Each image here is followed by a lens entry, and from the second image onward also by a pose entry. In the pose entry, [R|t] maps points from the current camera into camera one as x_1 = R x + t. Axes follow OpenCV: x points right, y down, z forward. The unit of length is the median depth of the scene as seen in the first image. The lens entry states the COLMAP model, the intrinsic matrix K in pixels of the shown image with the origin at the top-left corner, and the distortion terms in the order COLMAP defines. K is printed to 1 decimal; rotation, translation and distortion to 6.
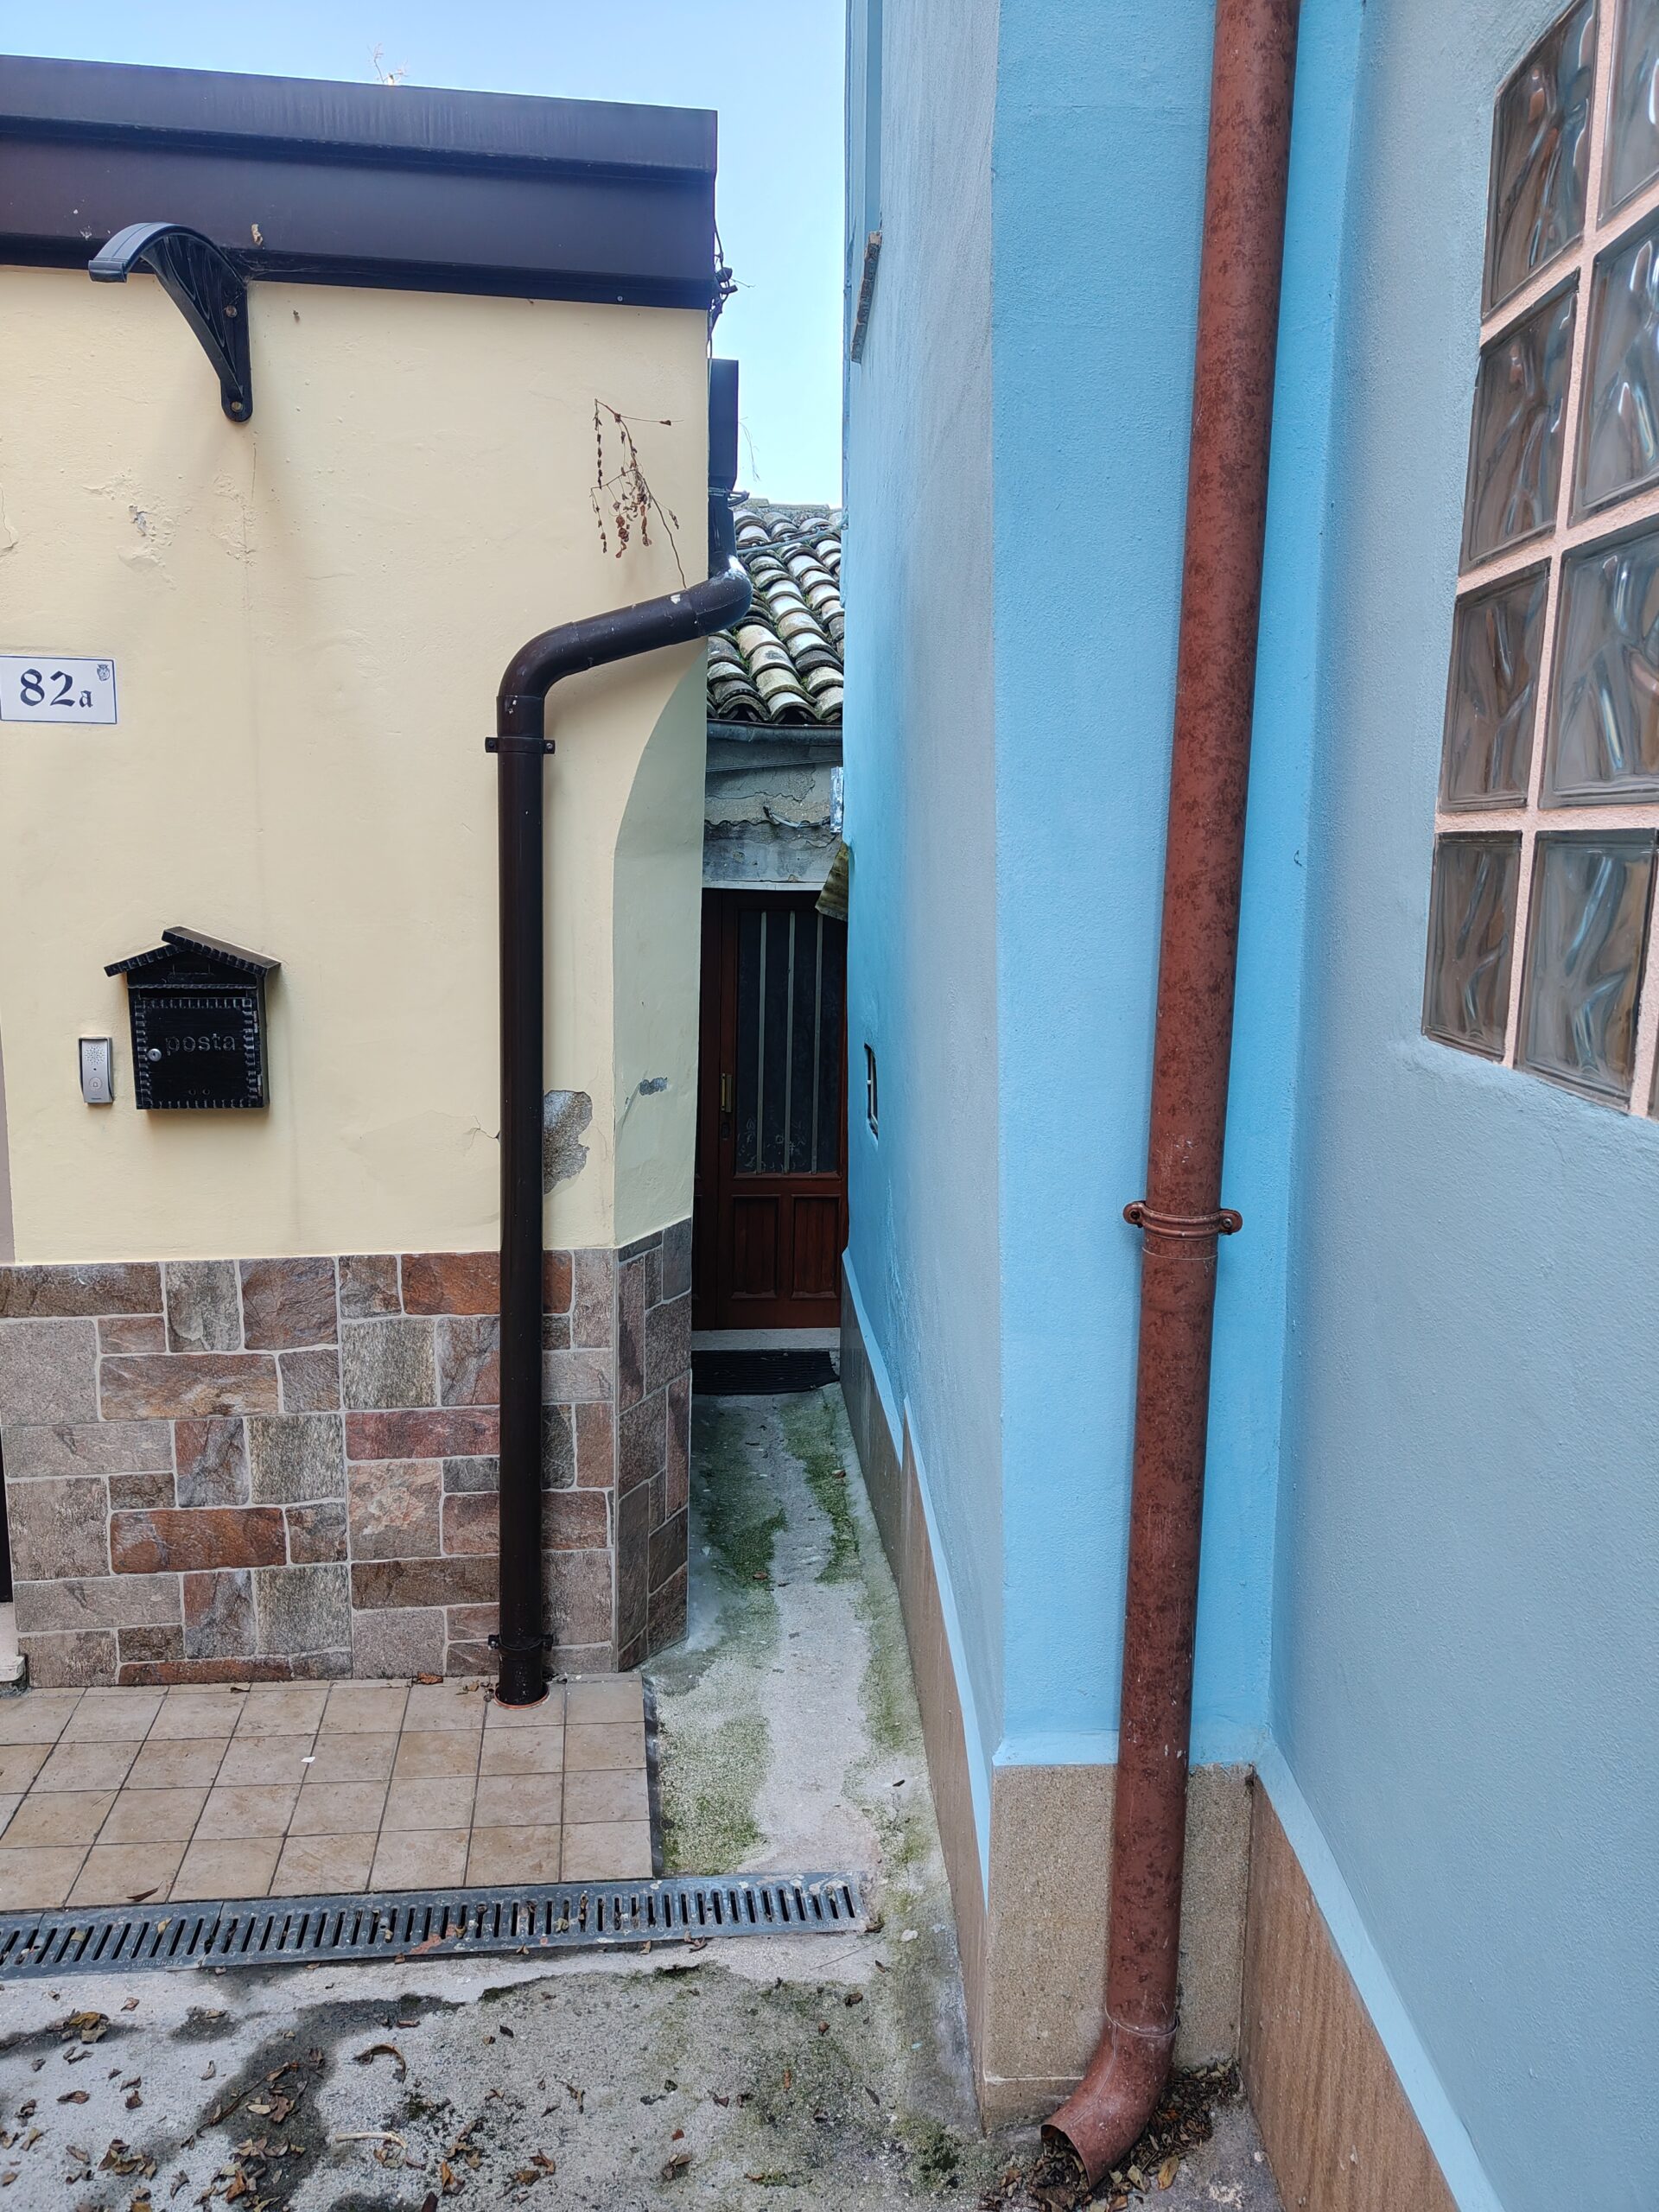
lens RADIAL K [[1511.1, 0, 809.0], [0, 1511.1, 1118.5], [0, 0, 1]] dist [0.001763, 0.000790]
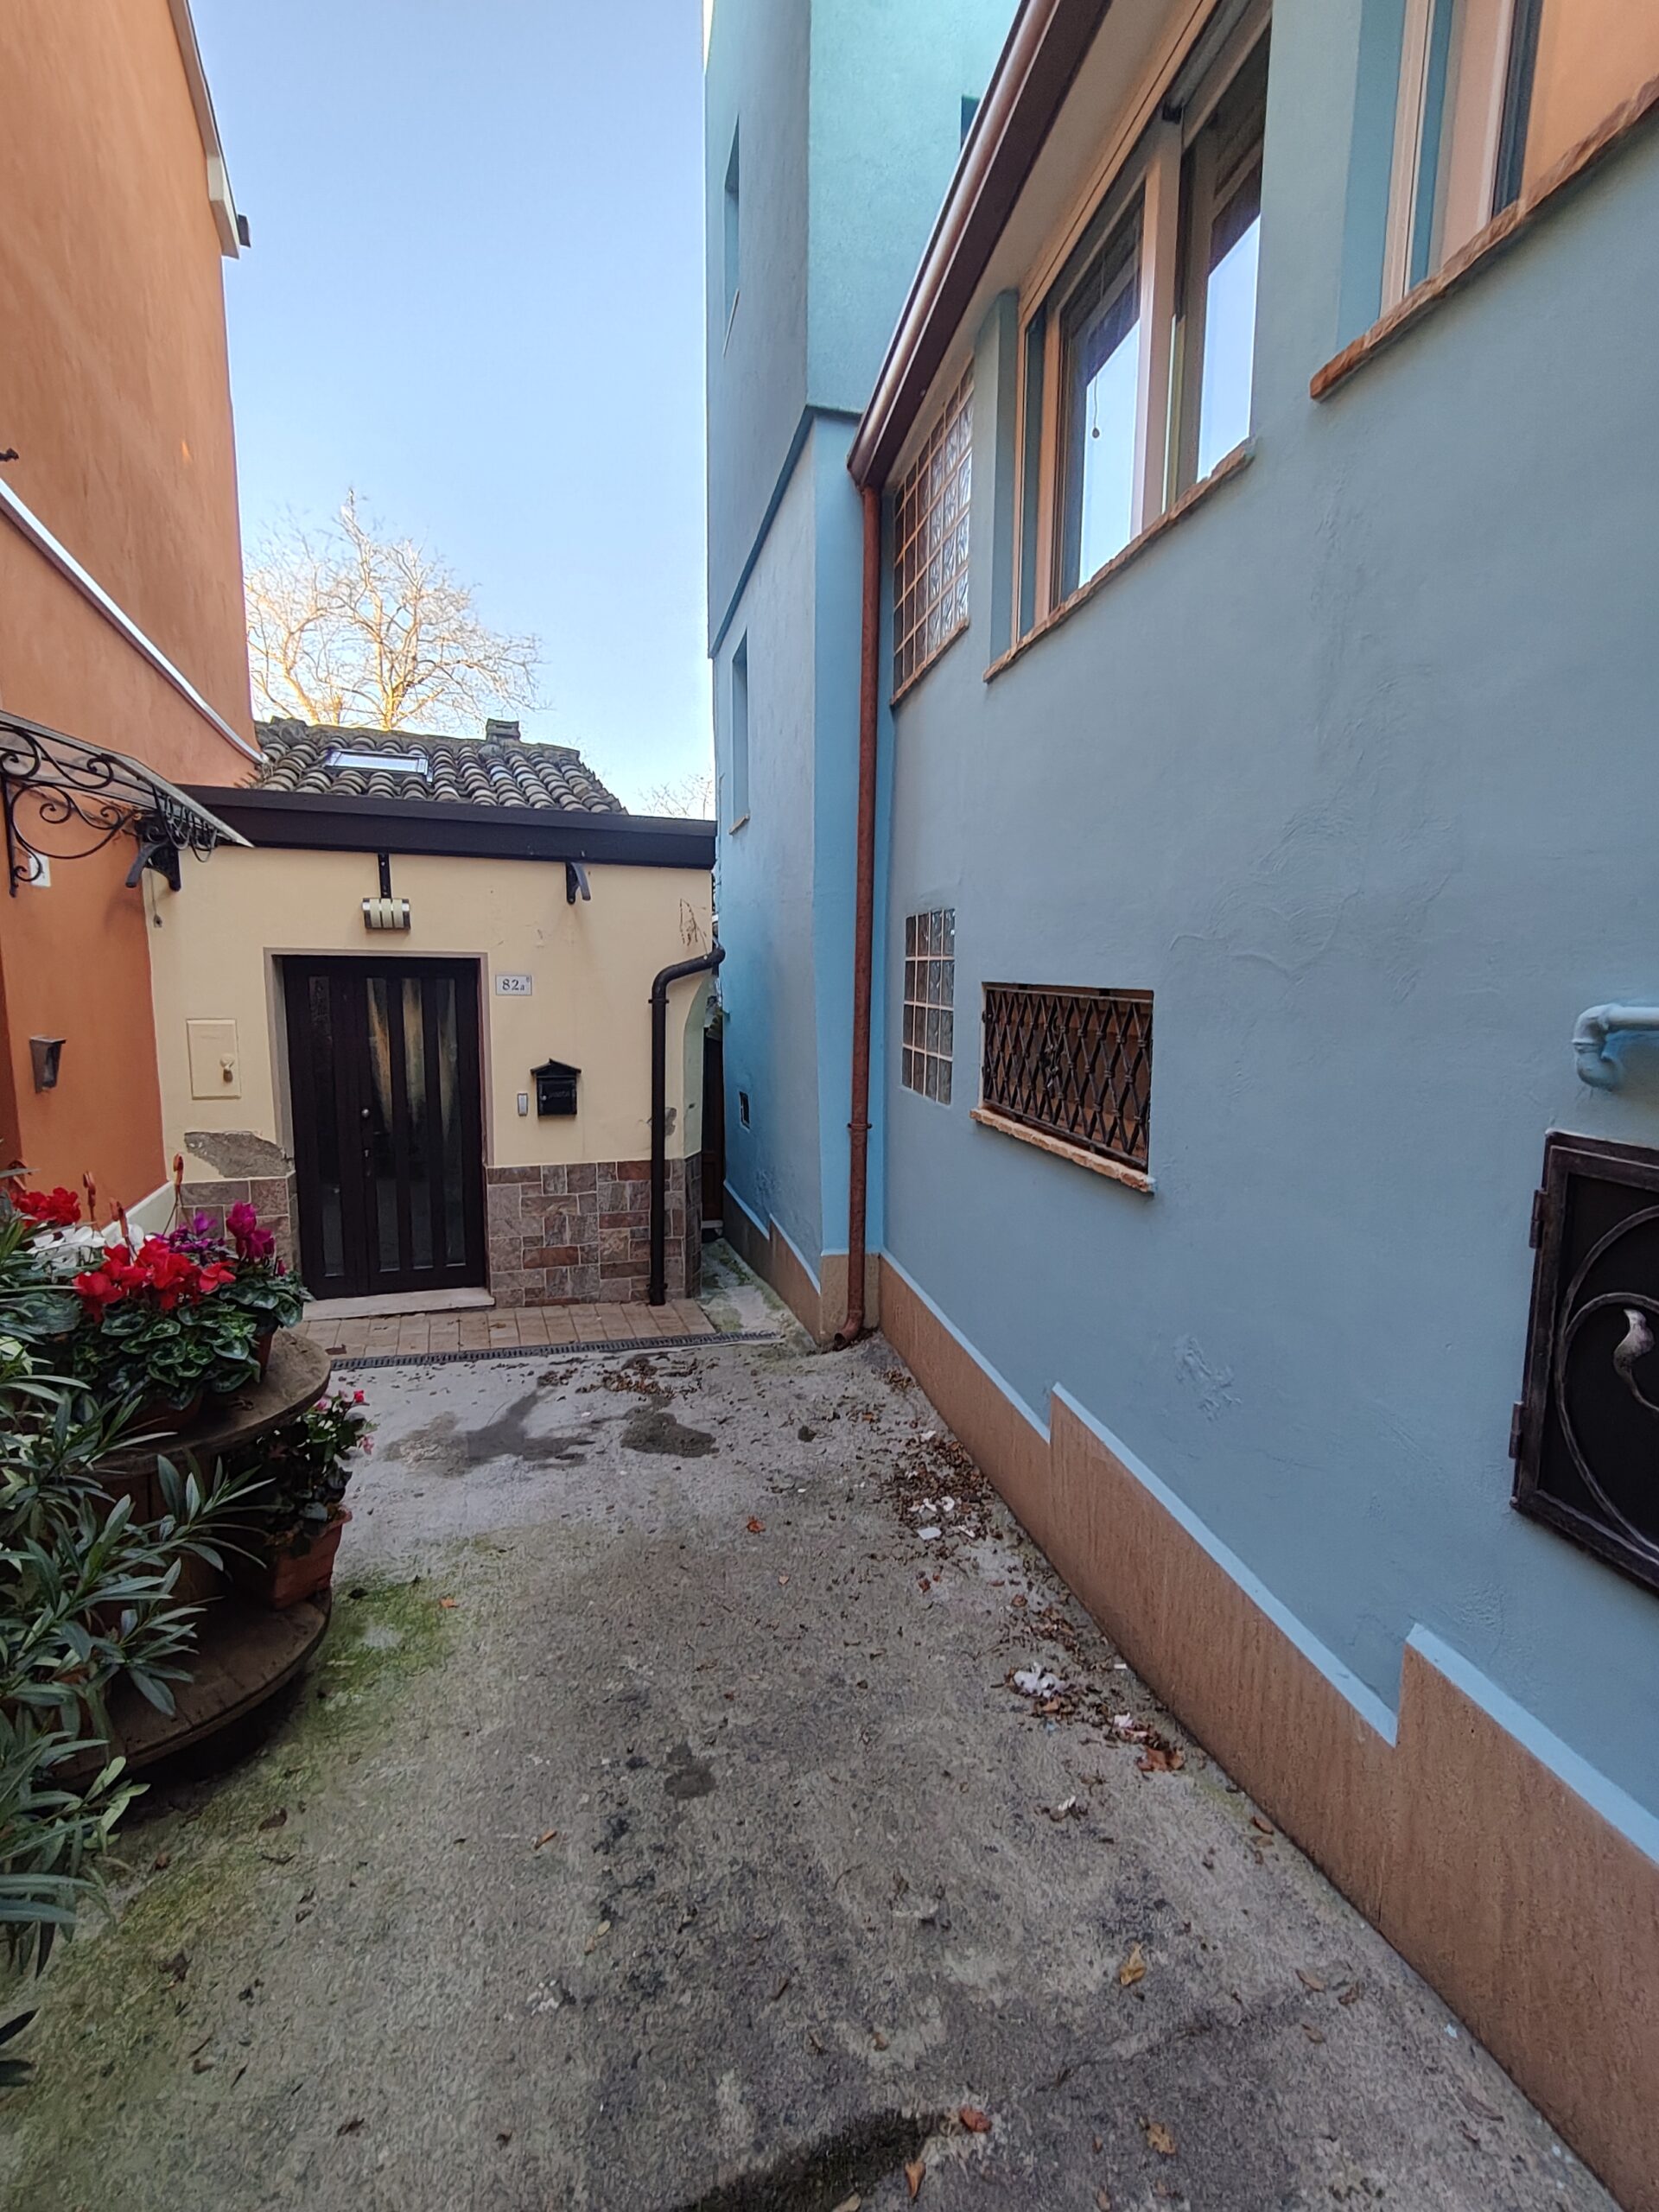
lens RADIAL K [[1035.4, 0, 833.9], [0, 1035.4, 1114.5], [0, 0, 1]] dist [0.009300, -0.002868]
pose [[0.976779, -0.024434, 0.212851, -0.287076], [0.032040, 0.998963, -0.032356, 0.077453], [-0.211840, 0.038425, 0.976549, -1.187430]]
